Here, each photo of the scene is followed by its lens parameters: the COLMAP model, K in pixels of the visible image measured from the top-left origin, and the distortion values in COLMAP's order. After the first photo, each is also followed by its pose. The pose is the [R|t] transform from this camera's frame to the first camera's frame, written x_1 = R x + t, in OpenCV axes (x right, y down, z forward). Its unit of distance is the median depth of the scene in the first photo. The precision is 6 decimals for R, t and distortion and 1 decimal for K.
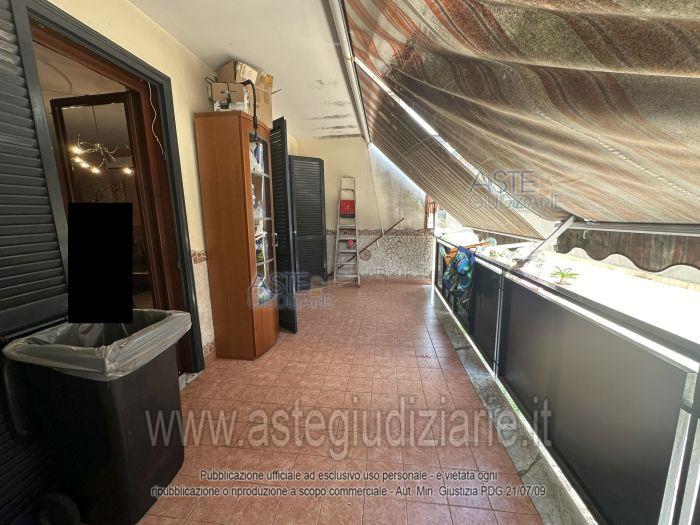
lens RADIAL K [[278.6, 0, 348.3], [0, 278.6, 259.1], [0, 0, 1]] dist [0.001130, -0.000120]
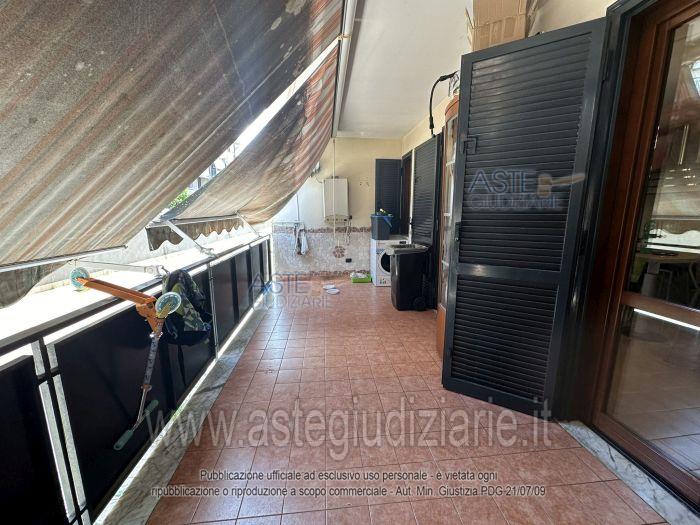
lens RADIAL K [[278.6, 0, 349.1], [0, 278.6, 264.1], [0, 0, 1]] dist [0.001130, -0.000120]
pose [[-0.976451, 0.066287, -0.205306, 0.185424], [-0.006642, 0.941940, 0.335715, -0.283217], [0.215639, 0.329173, -0.919318, 1.786647]]
